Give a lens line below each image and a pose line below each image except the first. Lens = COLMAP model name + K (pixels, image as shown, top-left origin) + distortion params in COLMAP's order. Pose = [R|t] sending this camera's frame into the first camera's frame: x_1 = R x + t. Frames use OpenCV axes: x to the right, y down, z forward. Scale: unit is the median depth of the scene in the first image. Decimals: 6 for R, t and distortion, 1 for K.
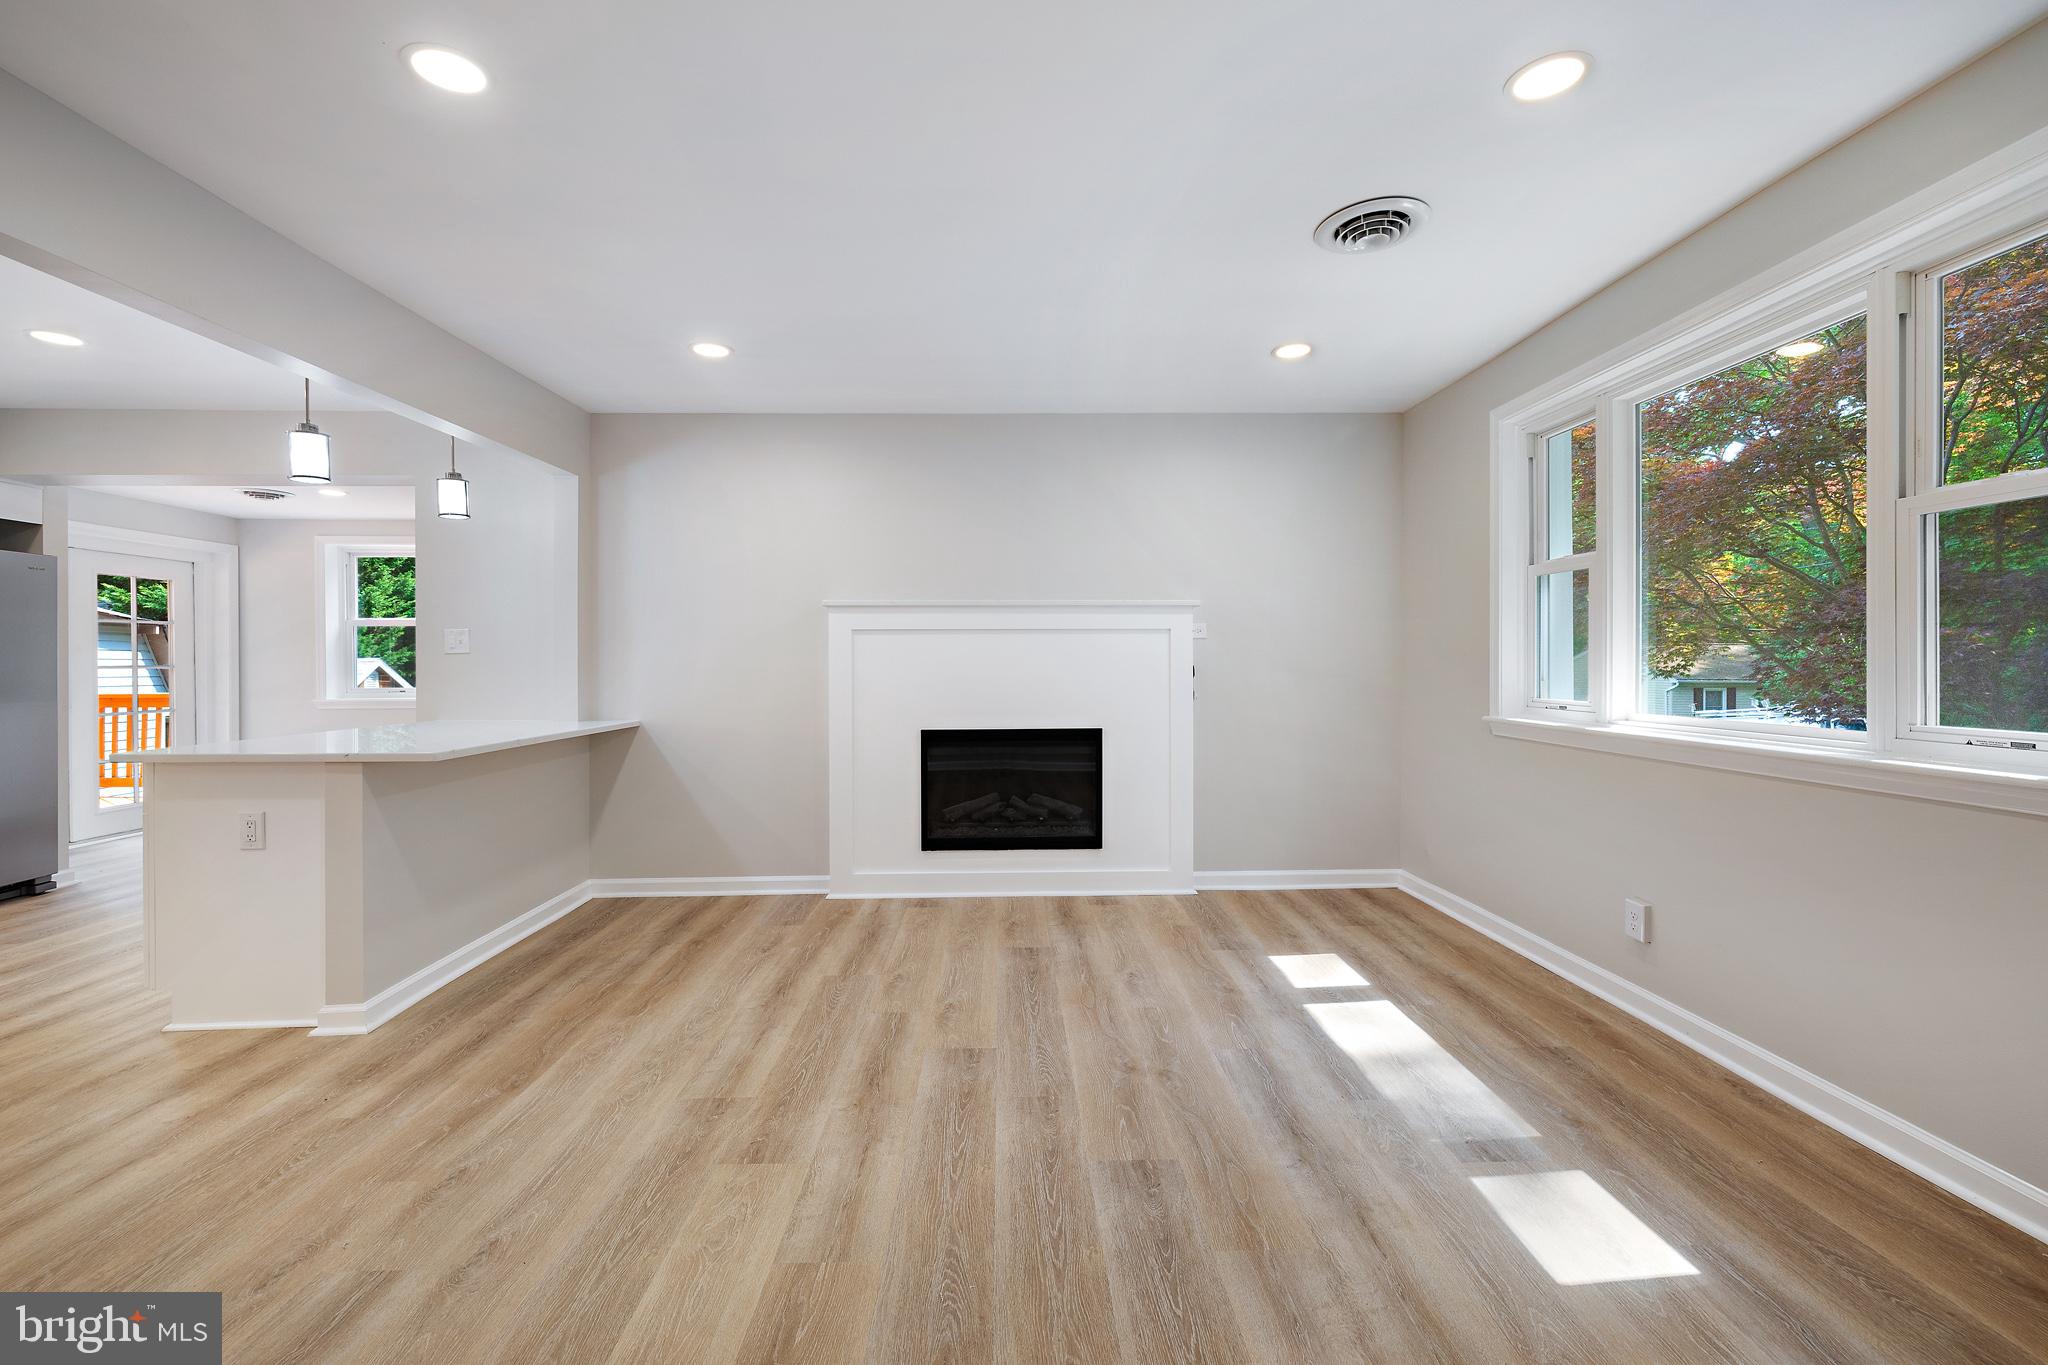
lens RADIAL K [[854.5, 0, 1020.5], [0, 854.5, 667.5], [0, 0, 1]] dist [-0.001506, 0.000567]
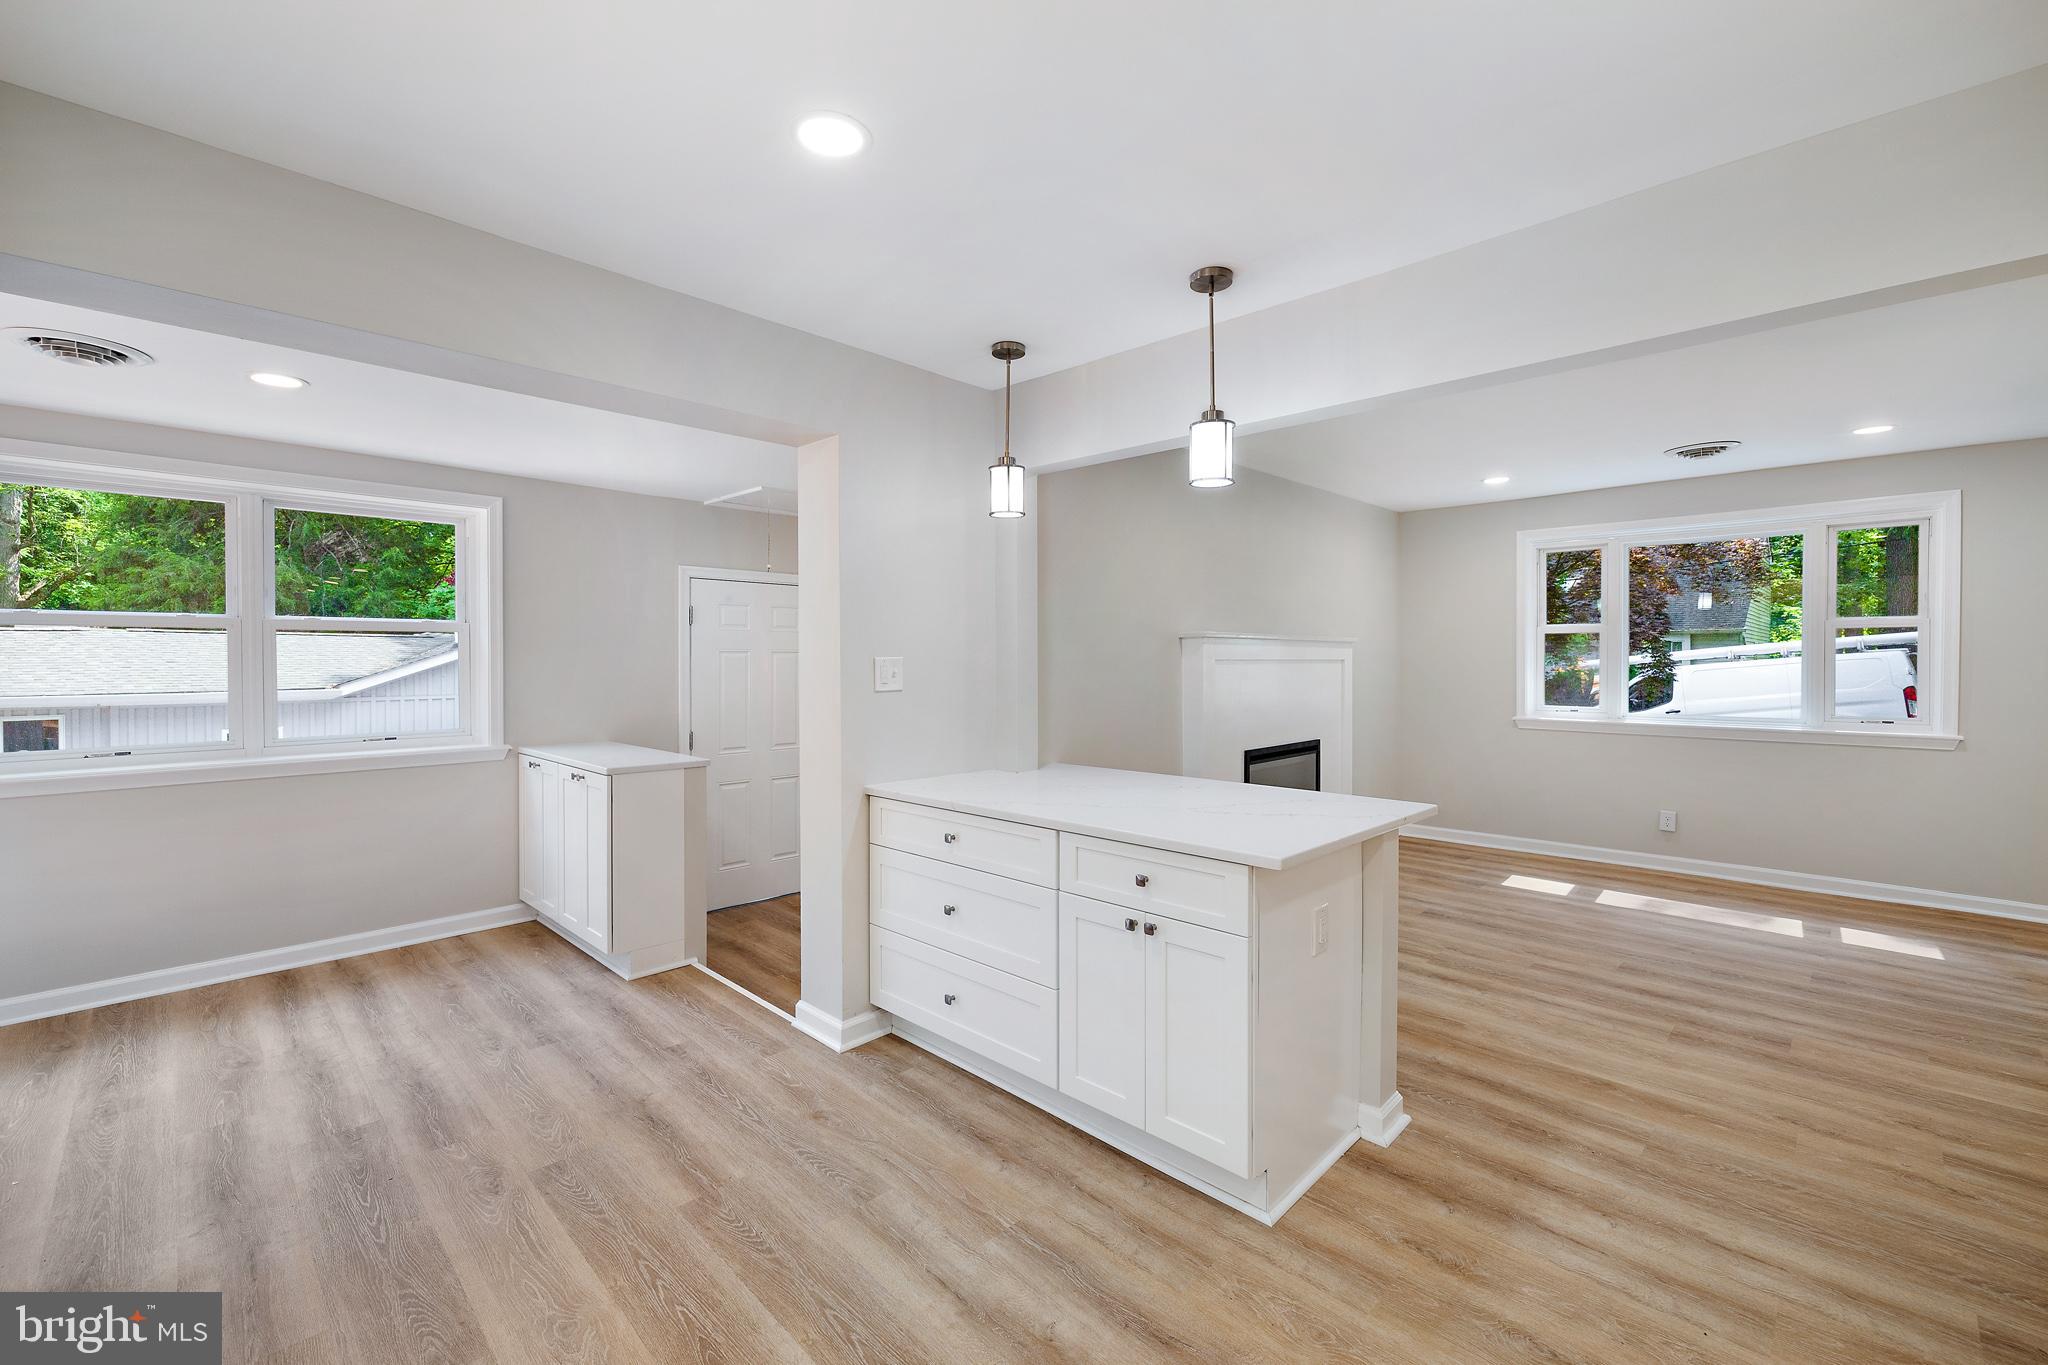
lens RADIAL K [[854.5, 0, 1020.5], [0, 854.5, 667.5], [0, 0, 1]] dist [-0.001506, 0.000567]
pose [[0.725186, -0.004633, 0.688537, -1.472893], [0.001113, 0.999984, 0.005556, -0.055029], [-0.688552, -0.003263, 0.725180, 0.542090]]
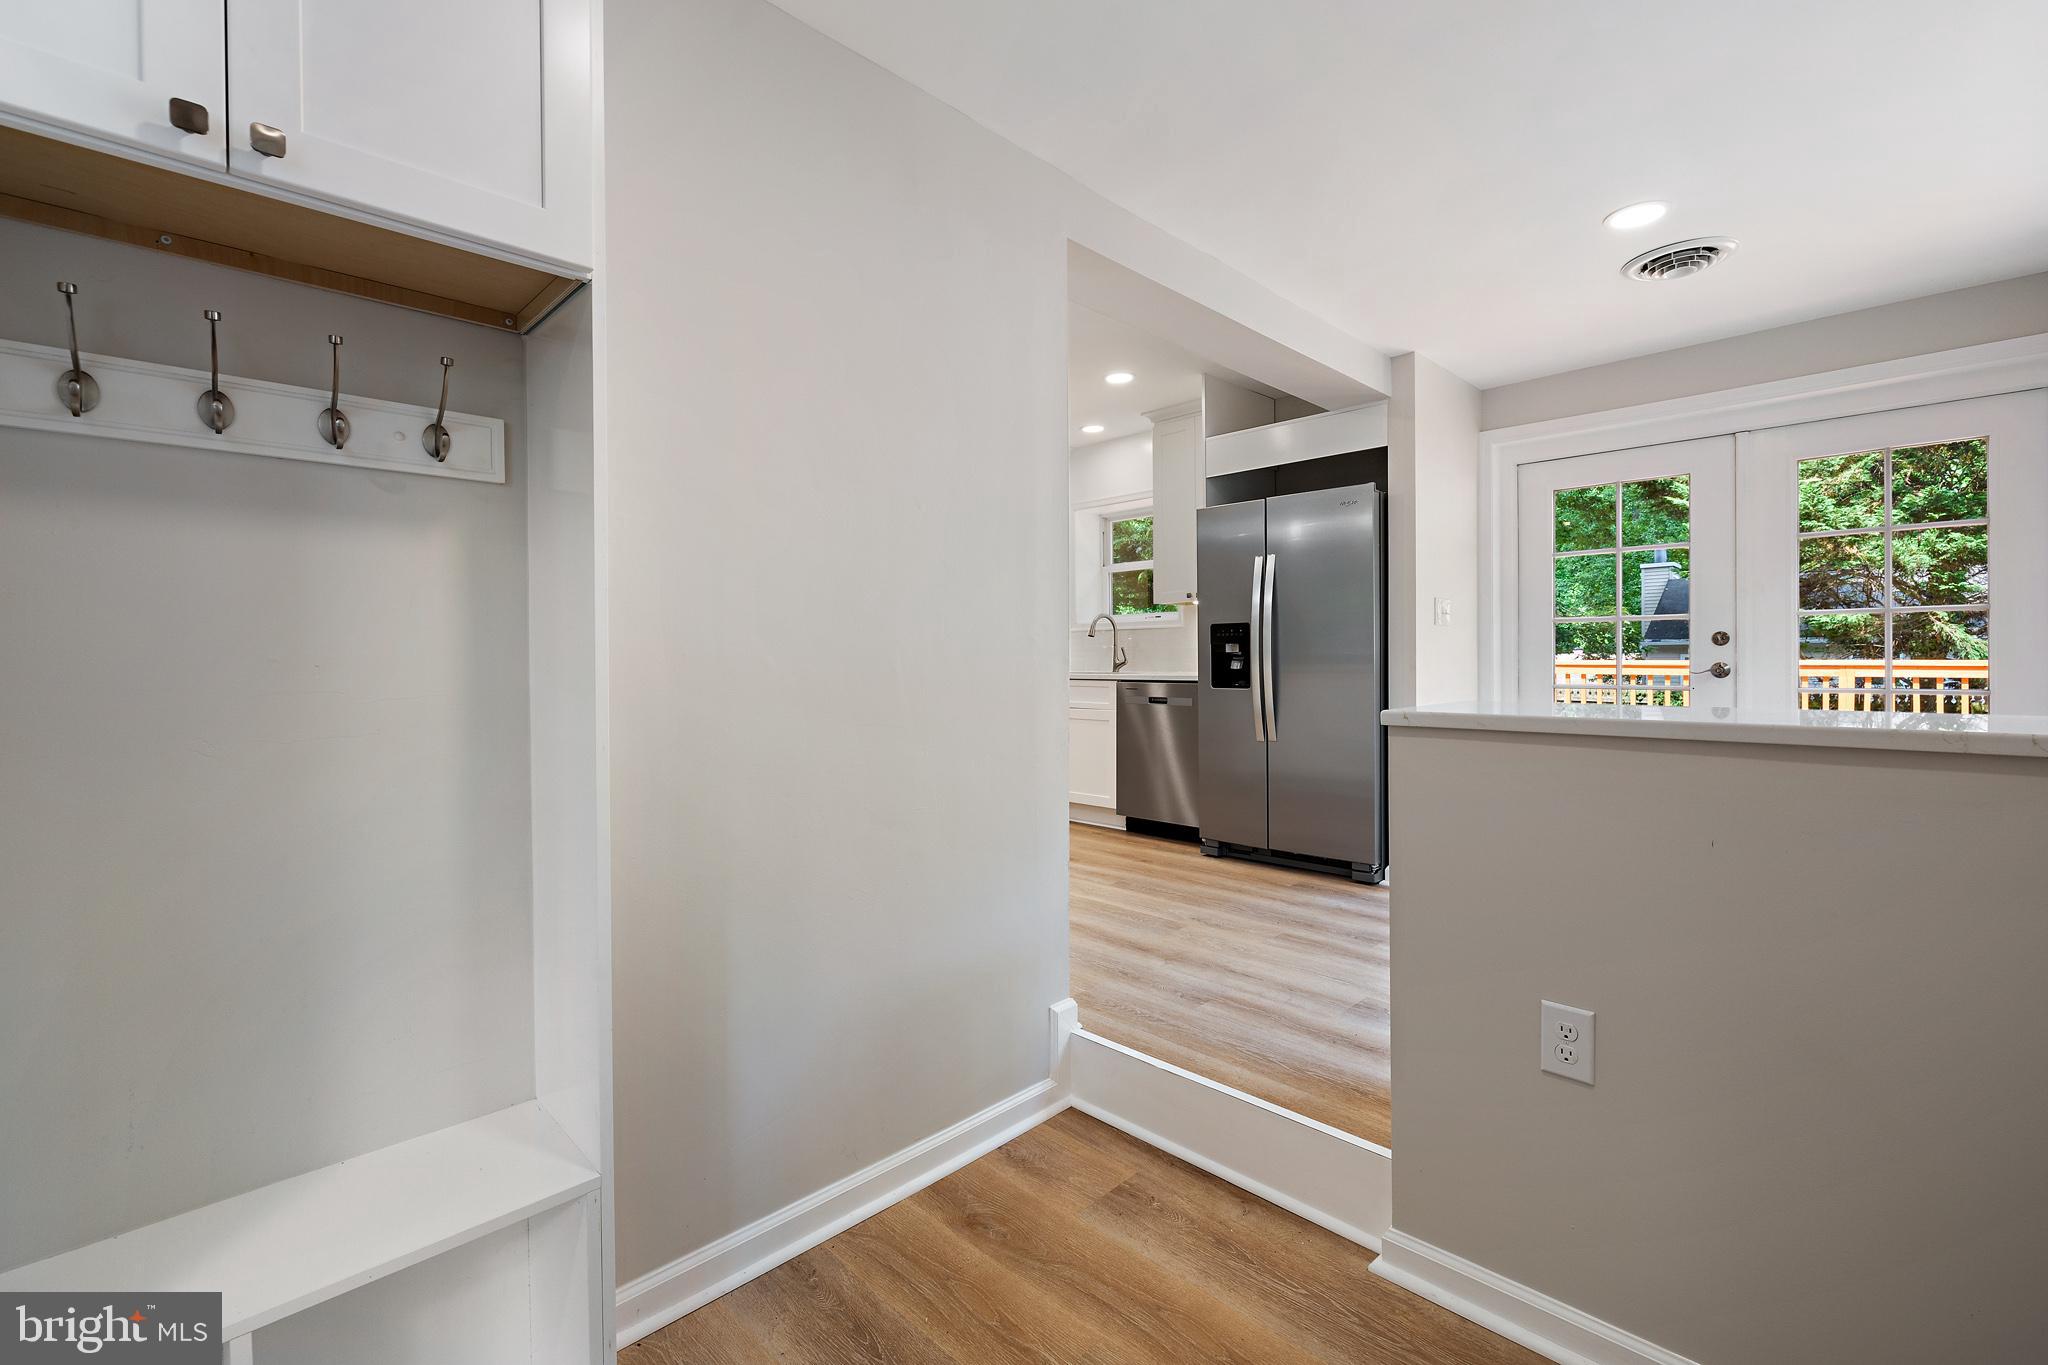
lens RADIAL K [[877.8, 0, 1022.0], [0, 877.8, 668.5], [0, 0, 1]] dist [-0.001345, 0.000251]
pose [[-0.737033, 0.015521, -0.675679, -0.429739], [0.006200, 0.999849, 0.016205, 0.046962], [0.675828, 0.007755, -0.737018, 1.979420]]
